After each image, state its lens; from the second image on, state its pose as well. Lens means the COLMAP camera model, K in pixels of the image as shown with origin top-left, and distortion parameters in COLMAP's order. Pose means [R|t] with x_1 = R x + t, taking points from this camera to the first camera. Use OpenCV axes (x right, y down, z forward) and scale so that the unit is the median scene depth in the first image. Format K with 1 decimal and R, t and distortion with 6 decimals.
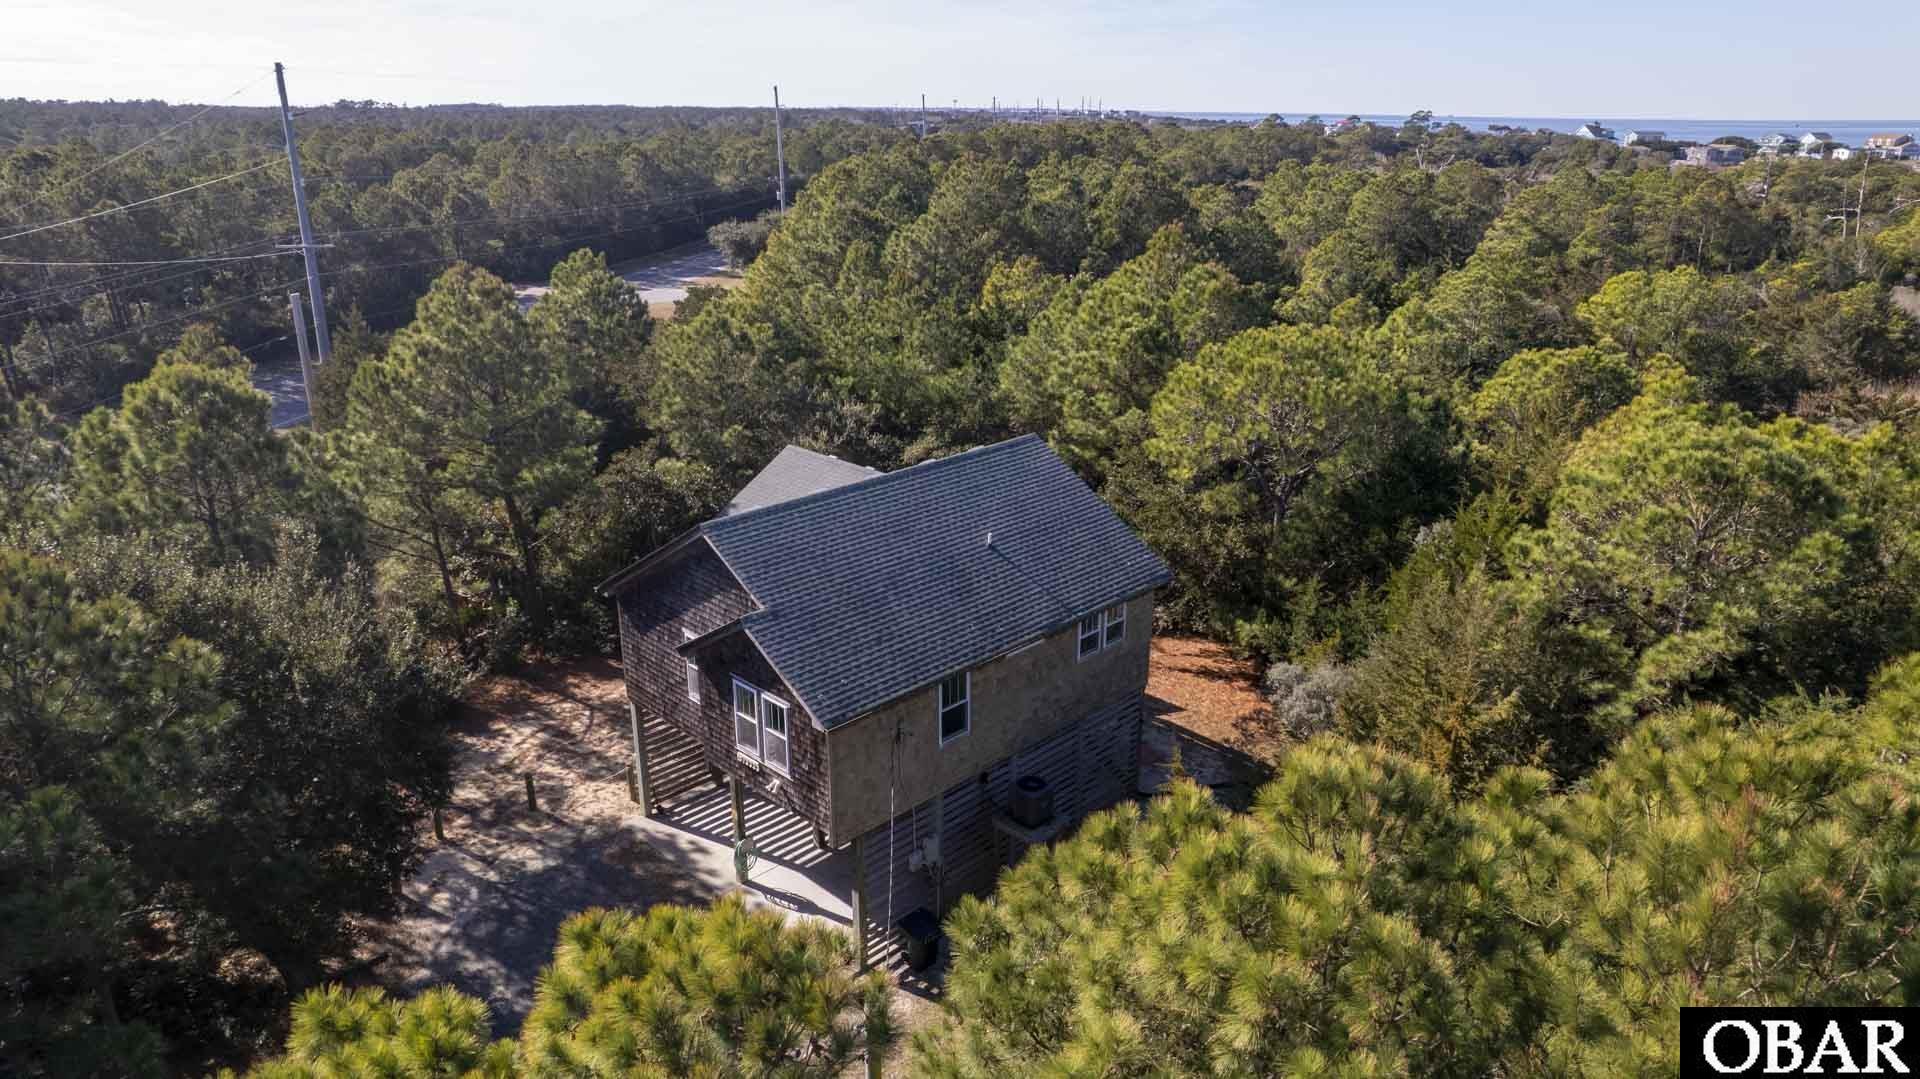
lens RADIAL K [[1229.0, 0, 960.0], [0, 1229.0, 539.5], [0, 0, 1]] dist [-0.081392, 0.073162]
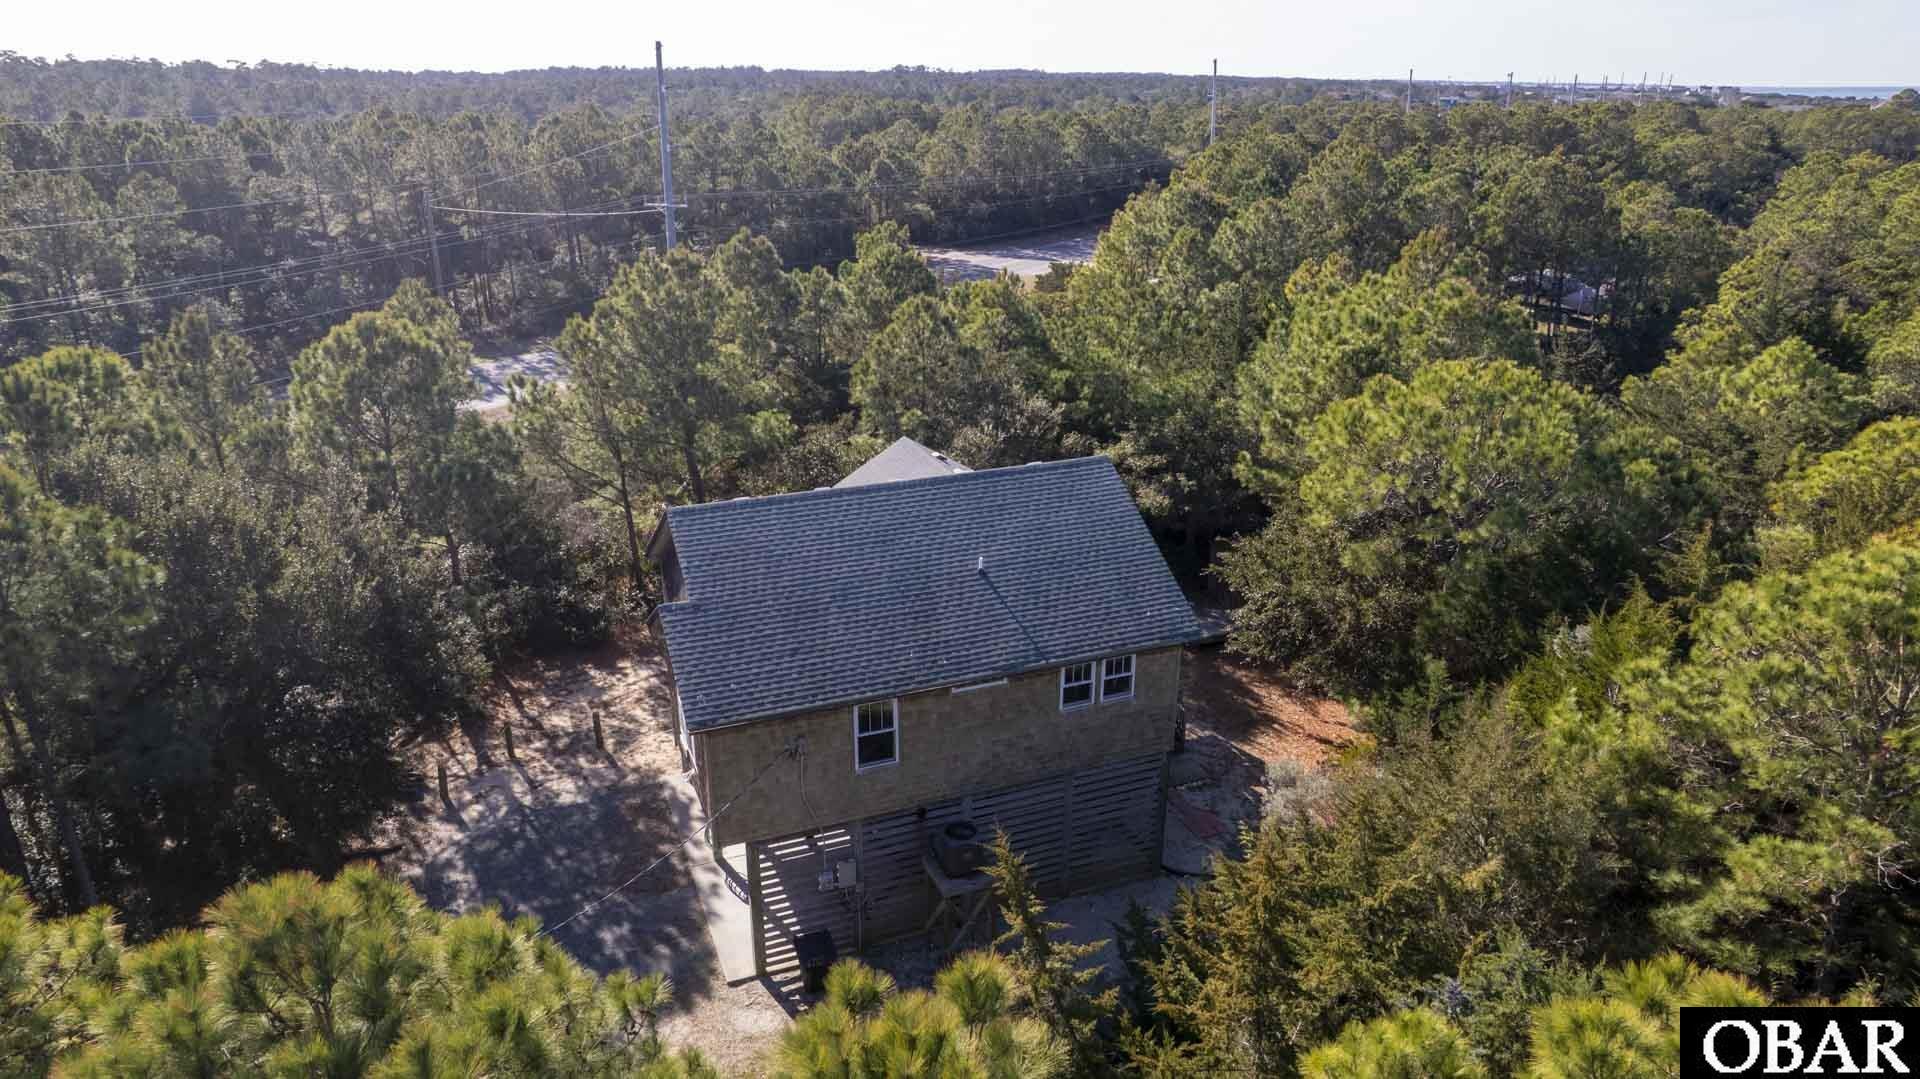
lens RADIAL K [[1229.0, 0, 960.0], [0, 1229.0, 539.5], [0, 0, 1]] dist [-0.081392, 0.073162]
pose [[0.917470, 0.142387, -0.371449, 0.292175], [-0.133988, 0.989797, 0.048471, -0.050996], [0.374561, 0.005299, 0.927187, 0.107400]]
